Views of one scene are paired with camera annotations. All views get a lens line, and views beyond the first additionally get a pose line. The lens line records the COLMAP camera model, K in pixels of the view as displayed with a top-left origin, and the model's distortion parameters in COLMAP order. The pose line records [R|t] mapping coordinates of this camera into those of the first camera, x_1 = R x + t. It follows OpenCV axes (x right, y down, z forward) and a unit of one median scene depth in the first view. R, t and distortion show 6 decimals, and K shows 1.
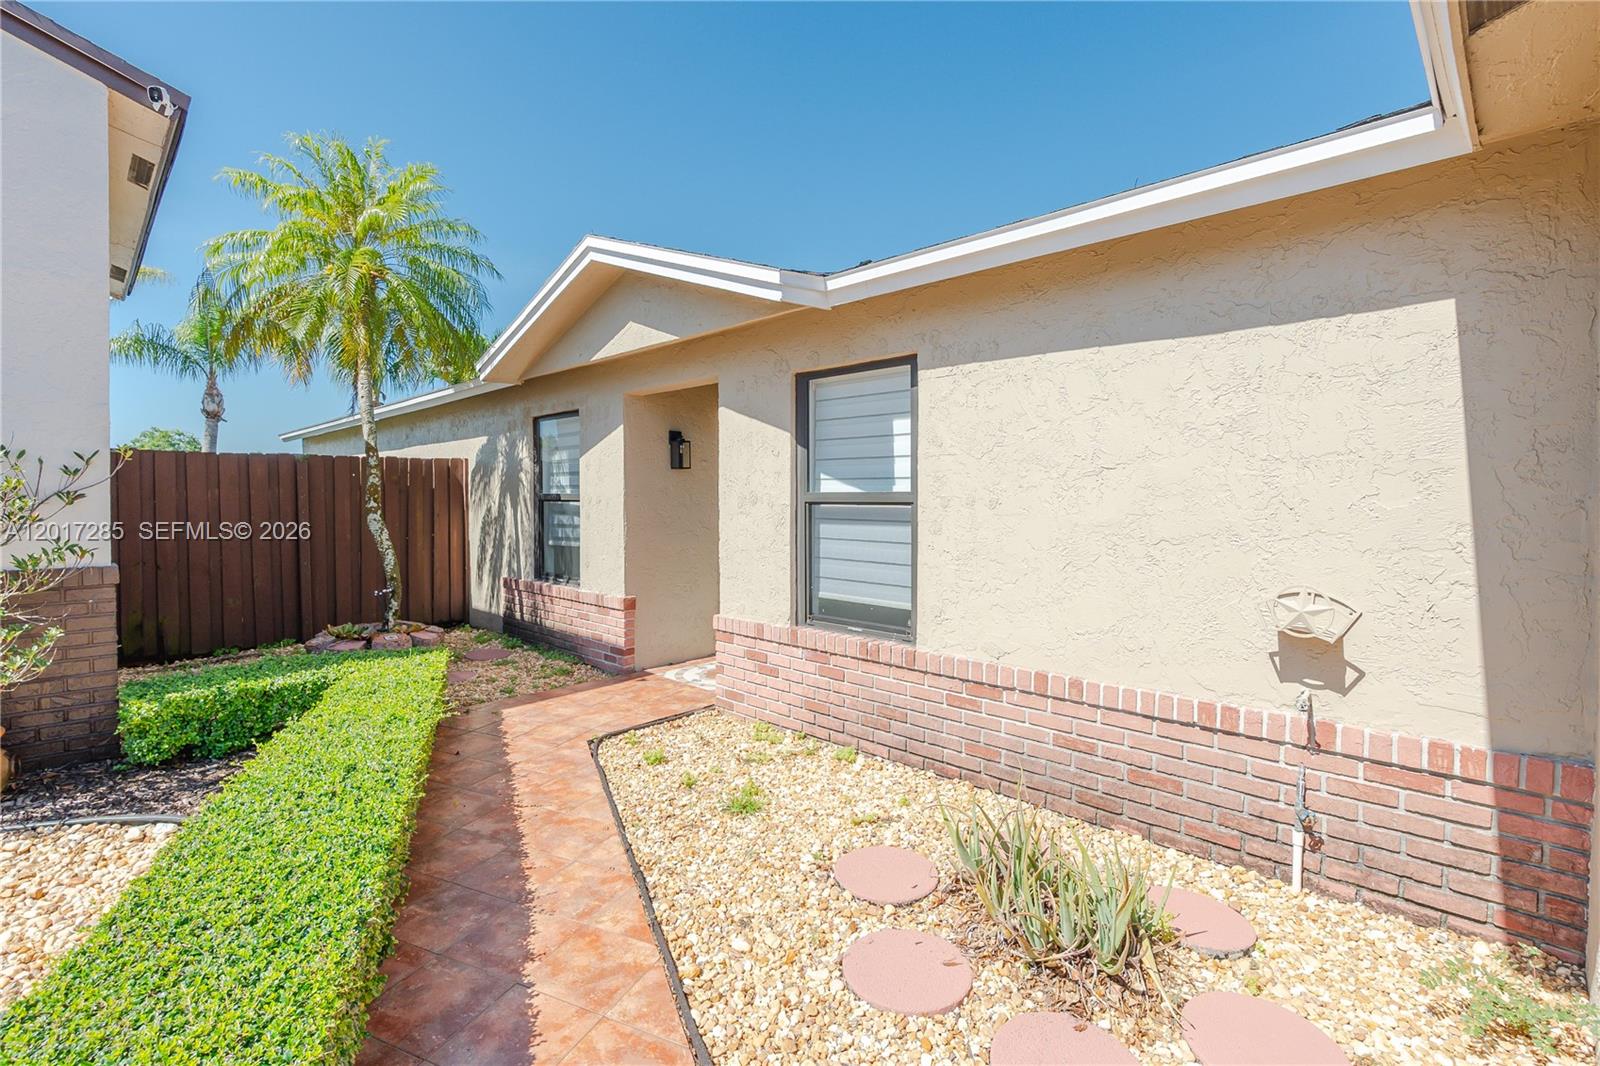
lens RADIAL K [[743.4, 0, 793.0], [0, 743.4, 511.7], [0, 0, 1]] dist [-0.006689, 0.000092]
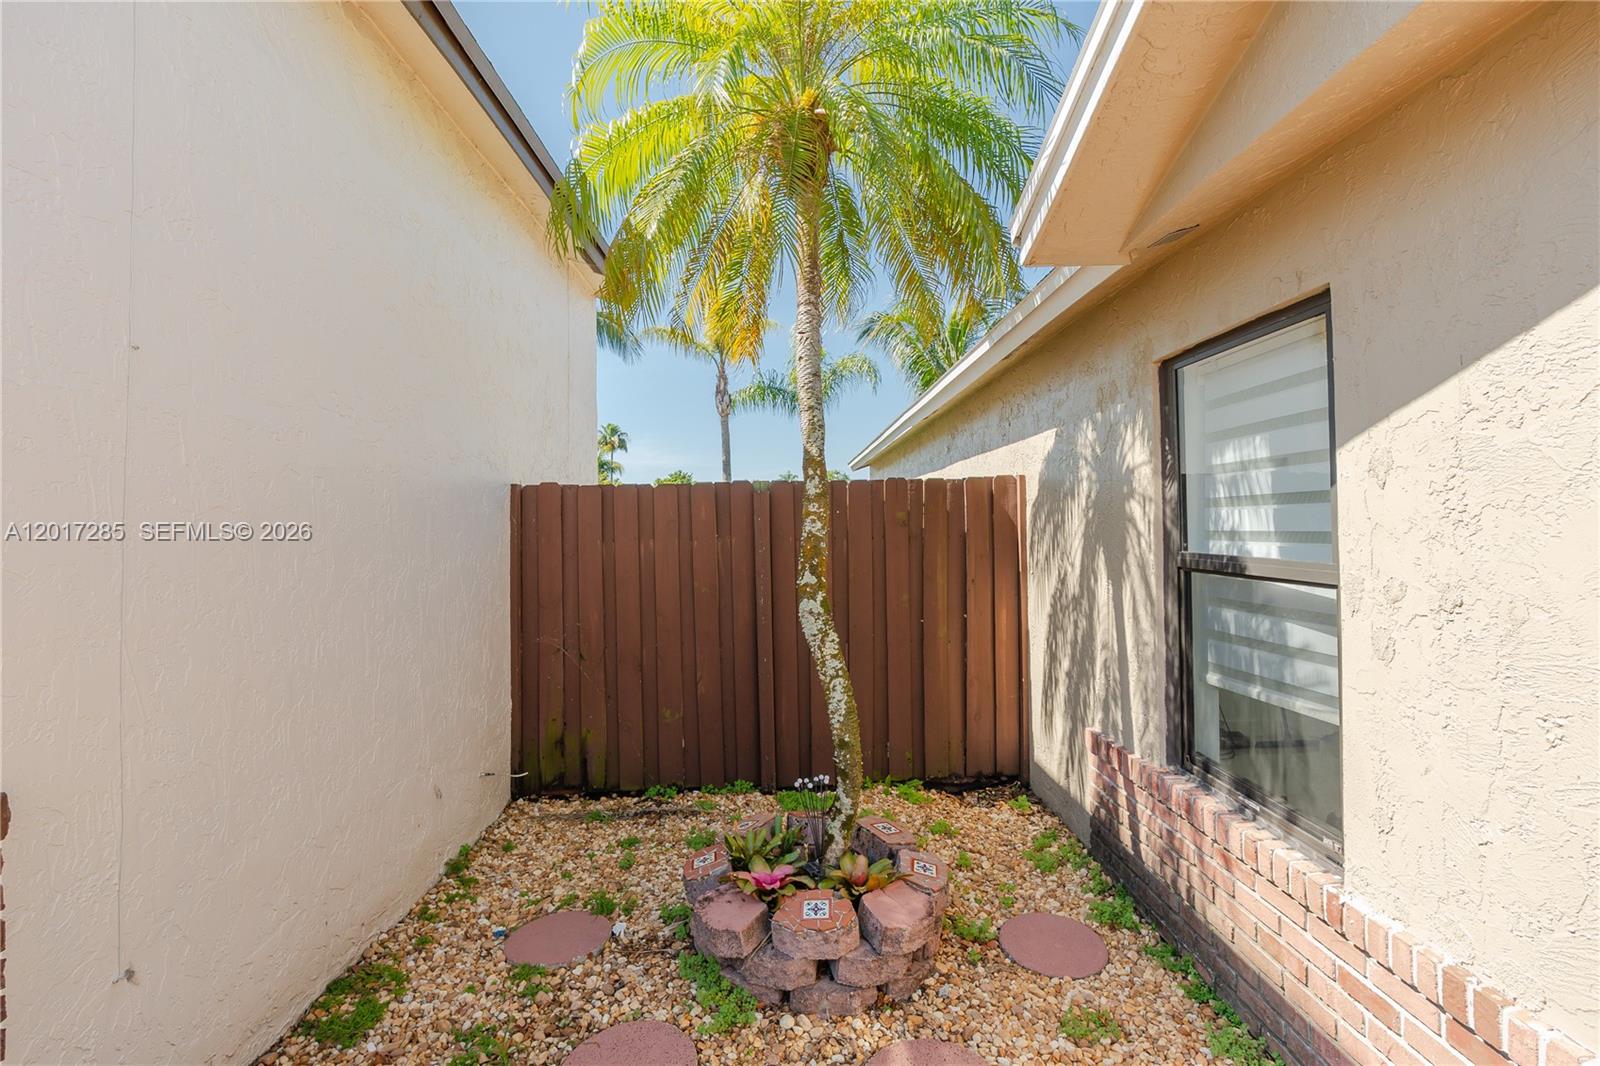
lens RADIAL K [[743.4, 0, 793.0], [0, 743.4, 511.7], [0, 0, 1]] dist [-0.006689, 0.000092]
pose [[0.720332, -0.019903, -0.693344, -0.244166], [-0.000621, 0.999569, -0.029339, -0.038511], [0.693629, 0.021564, 0.720009, 0.648645]]
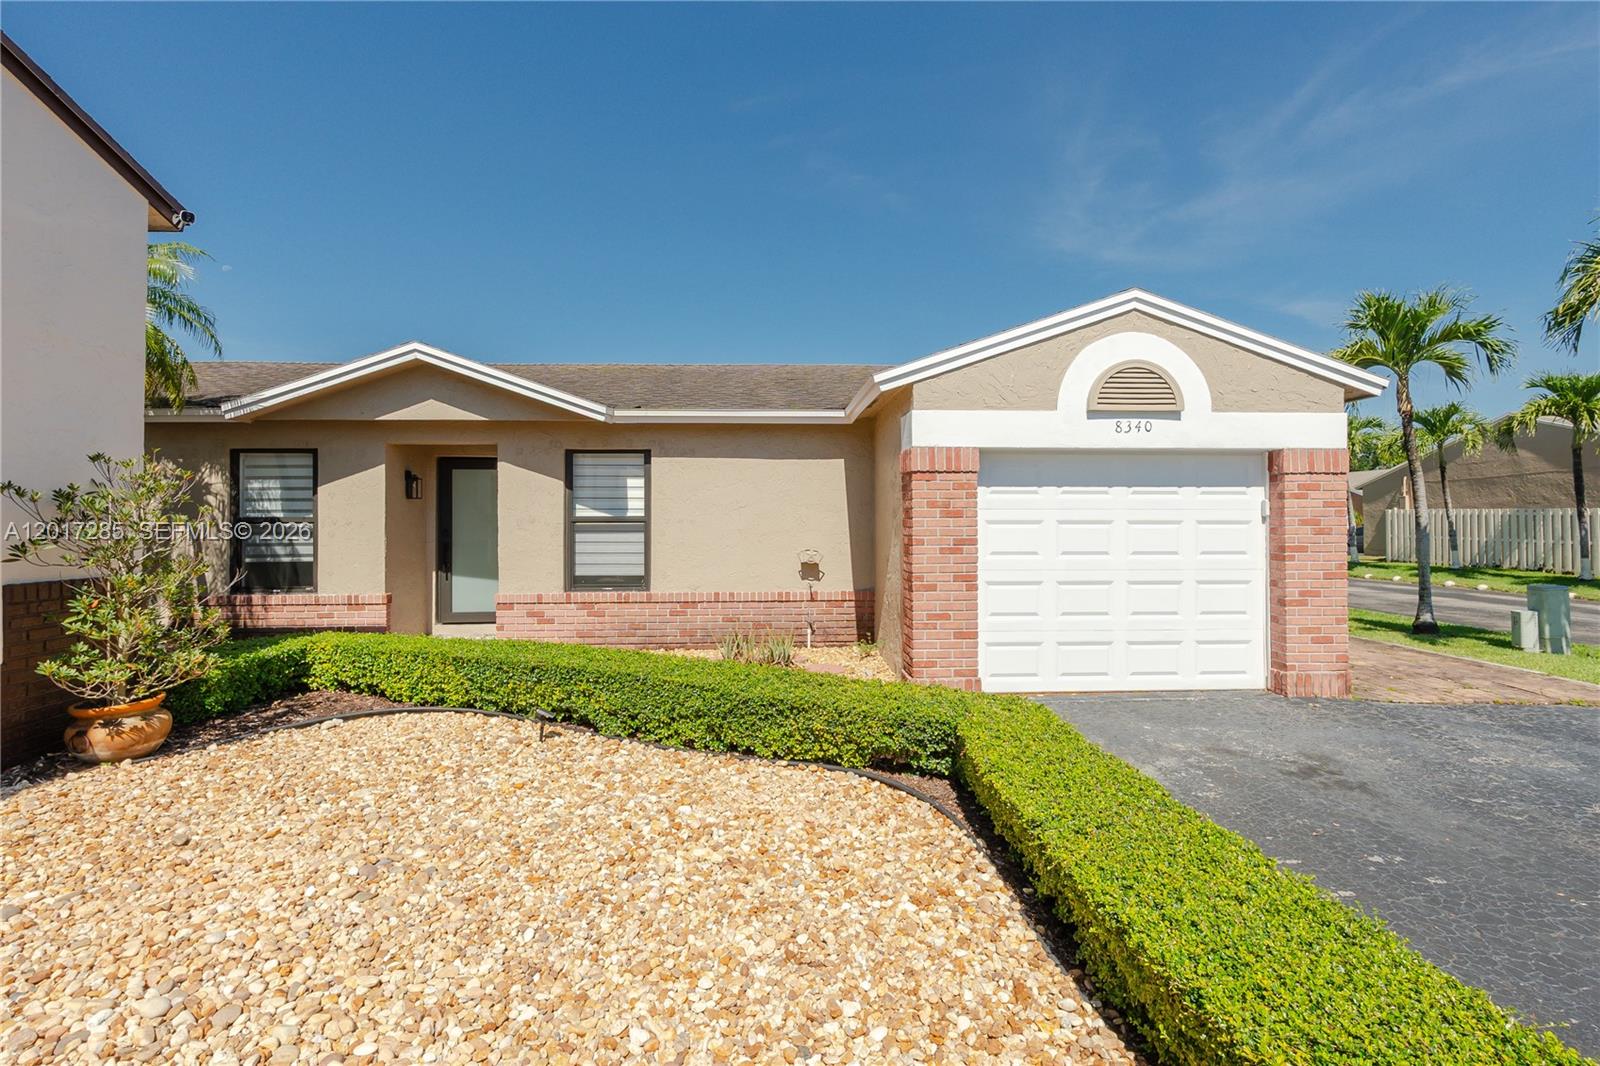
lens RADIAL K [[743.4, 0, 793.0], [0, 743.4, 511.7], [0, 0, 1]] dist [-0.006689, 0.000092]
pose [[0.664597, 0.003373, 0.747194, -0.699853], [0.018153, 0.999622, -0.020660, 0.006724], [-0.746981, 0.027294, 0.664285, -0.420755]]
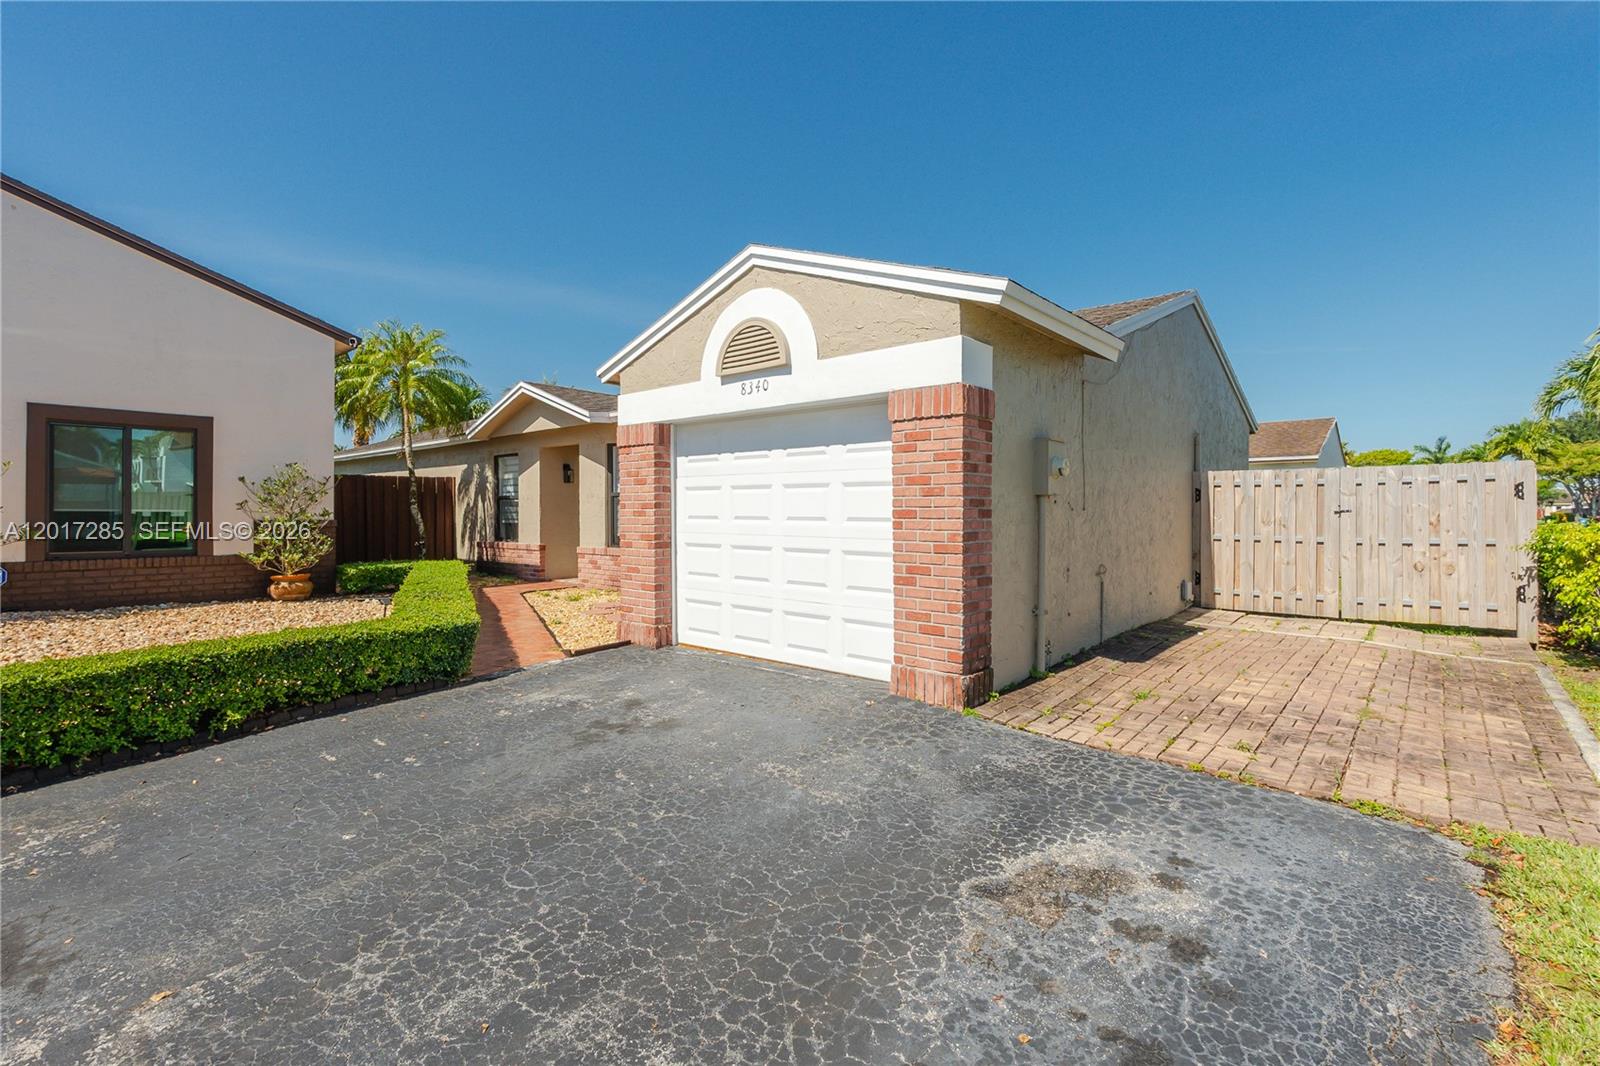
lens RADIAL K [[743.4, 0, 793.0], [0, 743.4, 511.7], [0, 0, 1]] dist [-0.006689, 0.000092]
pose [[0.998081, -0.003469, 0.061819, 0.336176], [0.004521, 0.999847, -0.016896, 0.059235], [-0.061751, 0.017143, 0.997944, -1.069298]]
